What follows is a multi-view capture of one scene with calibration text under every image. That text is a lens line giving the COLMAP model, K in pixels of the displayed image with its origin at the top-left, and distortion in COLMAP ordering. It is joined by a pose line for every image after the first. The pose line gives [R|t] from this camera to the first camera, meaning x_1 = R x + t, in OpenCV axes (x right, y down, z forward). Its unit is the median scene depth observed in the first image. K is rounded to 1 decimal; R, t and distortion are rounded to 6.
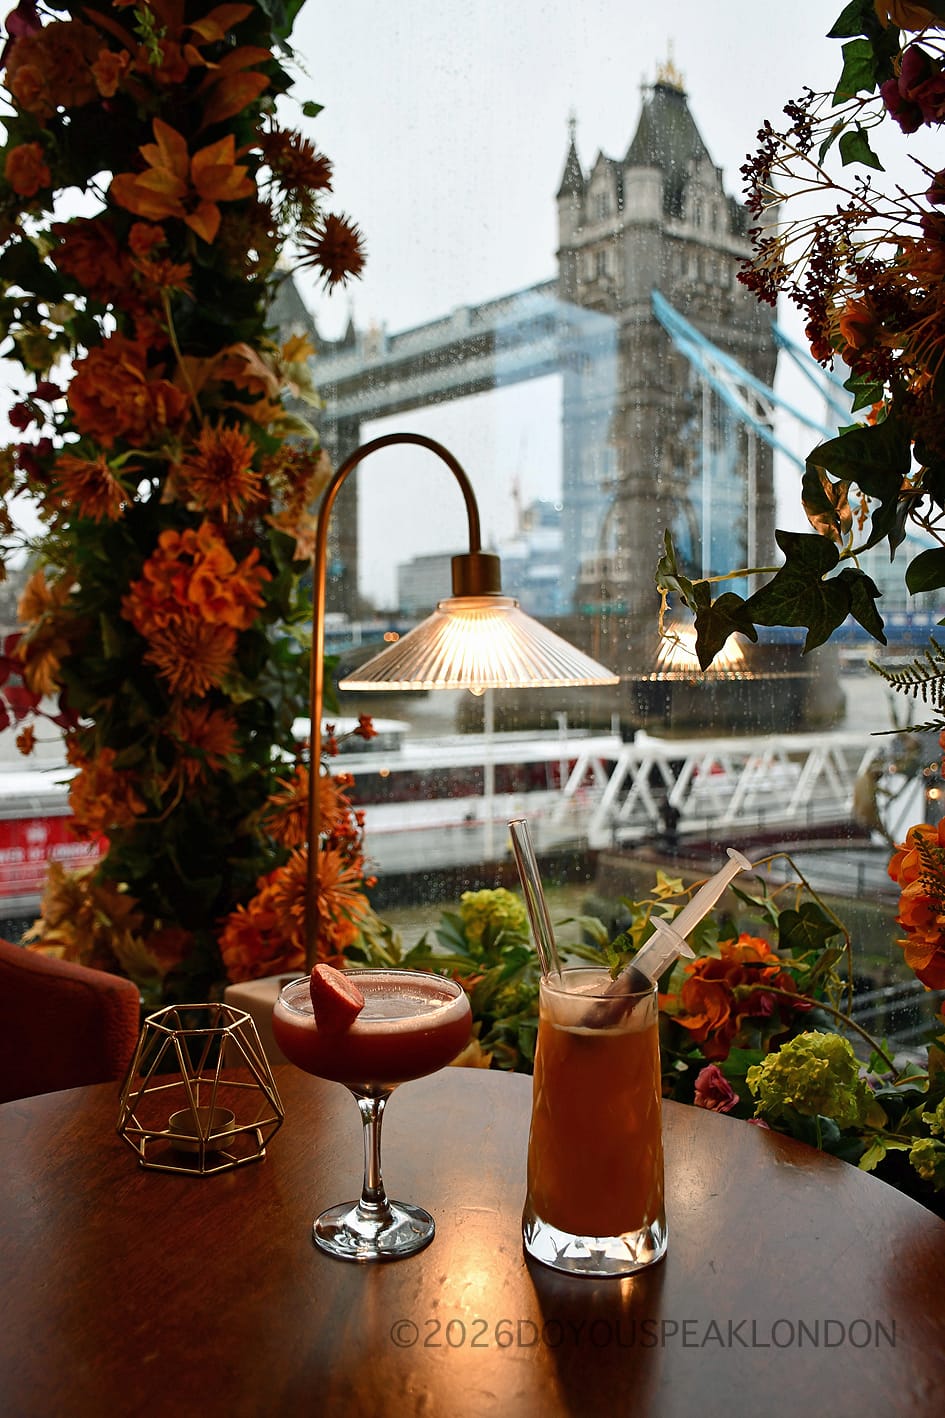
lens RADIAL K [[1268.6, 0, 482.1], [0, 1268.6, 709.9], [0, 0, 1]] dist [-0.034027, 0.009249]
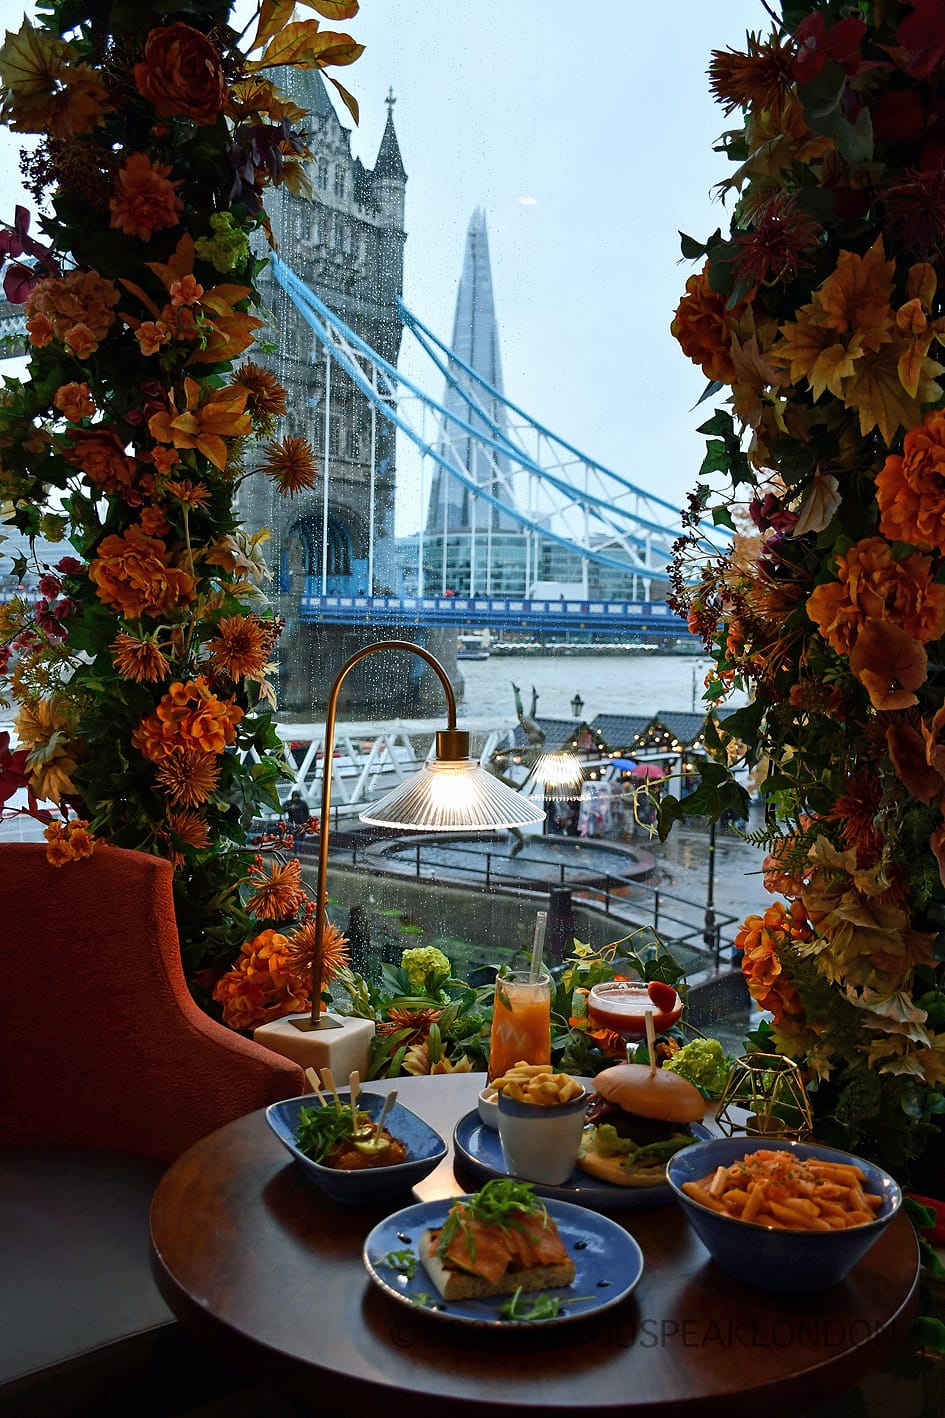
lens RADIAL K [[1344.0, 0, 470.1], [0, 1344.0, 699.7], [0, 0, 1]] dist [-0.012177, 0.000000]
pose [[0.957941, 0.008806, 0.286828, -0.321345], [-0.011239, 0.999913, 0.006837, -0.123335], [-0.286743, -0.009773, 0.957958, -0.378057]]
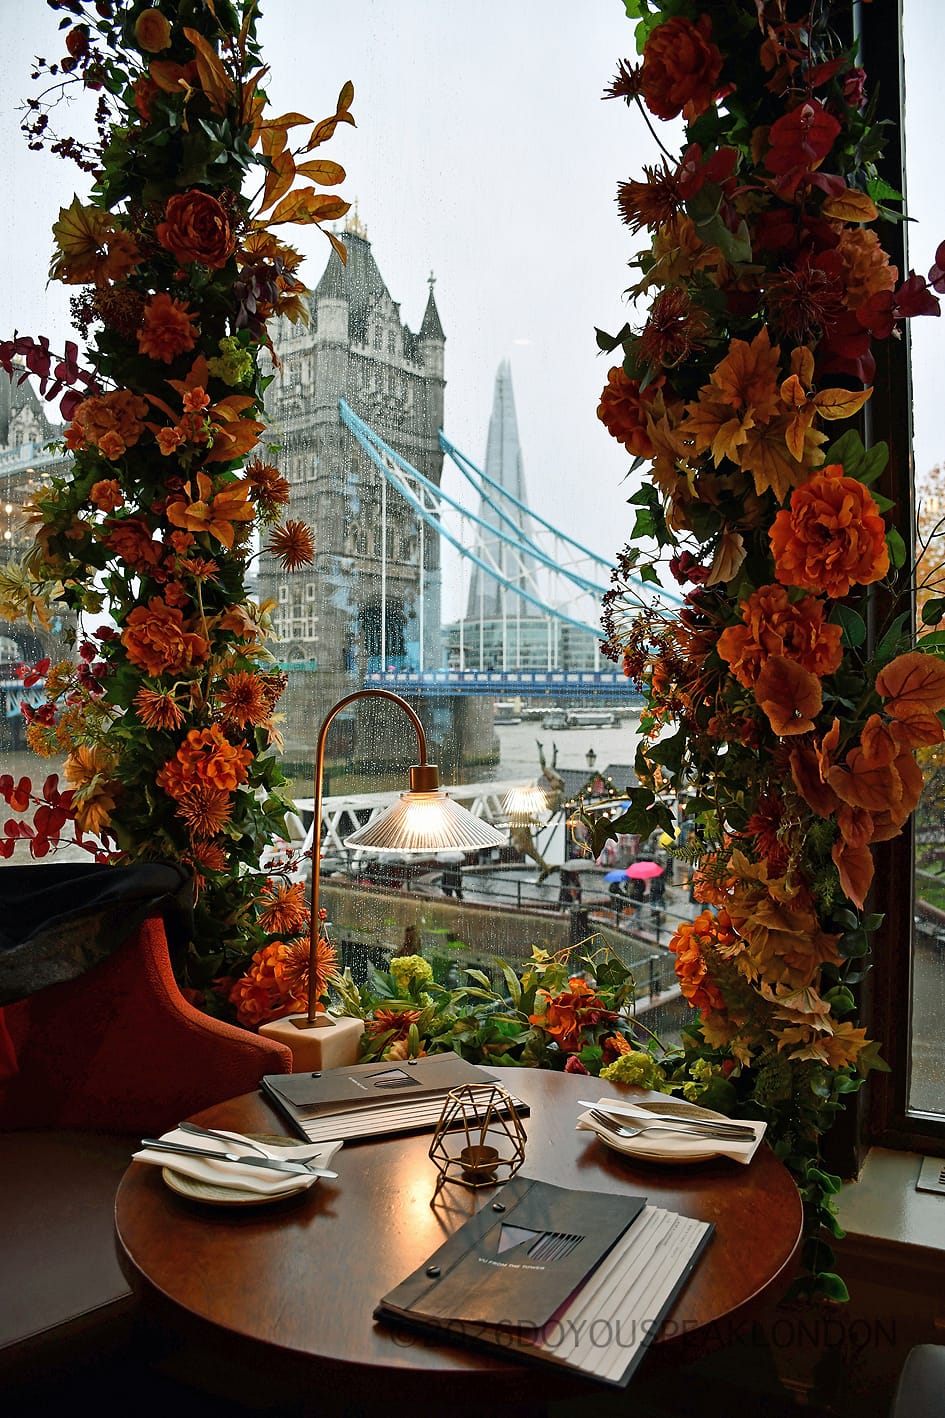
lens RADIAL K [[1104.2, 0, 466.6], [0, 1104.2, 703.4], [0, 0, 1]] dist [-0.131365, 0.057737]
pose [[0.967690, 0.003406, 0.252121, -0.237386], [0.007116, 0.999142, -0.040810, -0.106047], [-0.252043, 0.041285, 0.966835, -0.331647]]
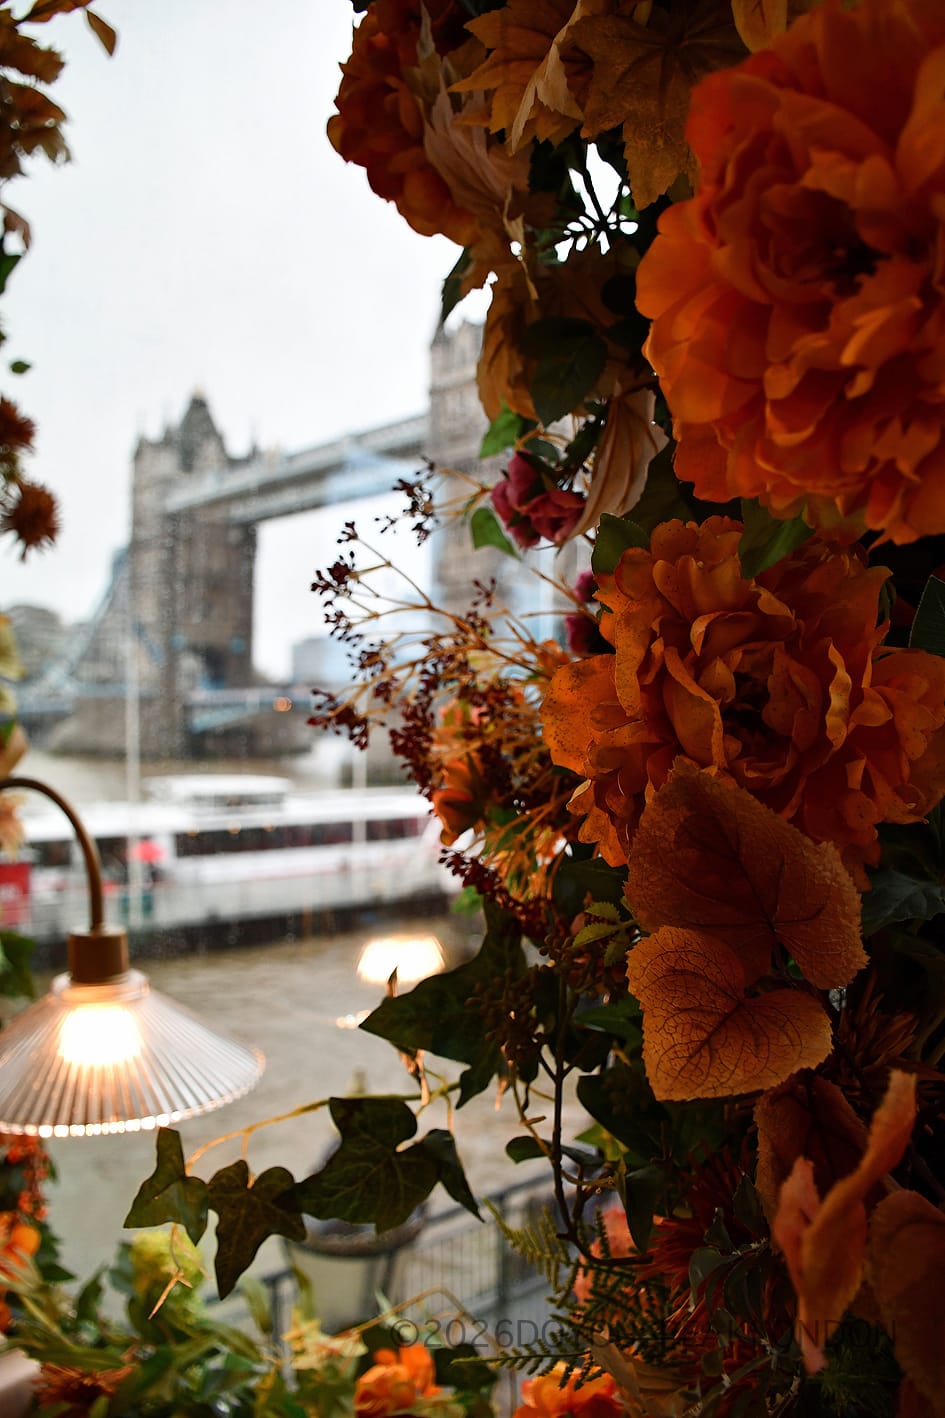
lens RADIAL K [[1054.2, 0, 482.0], [0, 1054.2, 711.4], [0, 0, 1]] dist [-0.118303, -0.001934]
pose [[0.993600, 0.014085, 0.112071, 0.128798], [-0.008714, 0.998796, -0.048268, -0.175133], [-0.112616, 0.046982, 0.992527, 0.195349]]
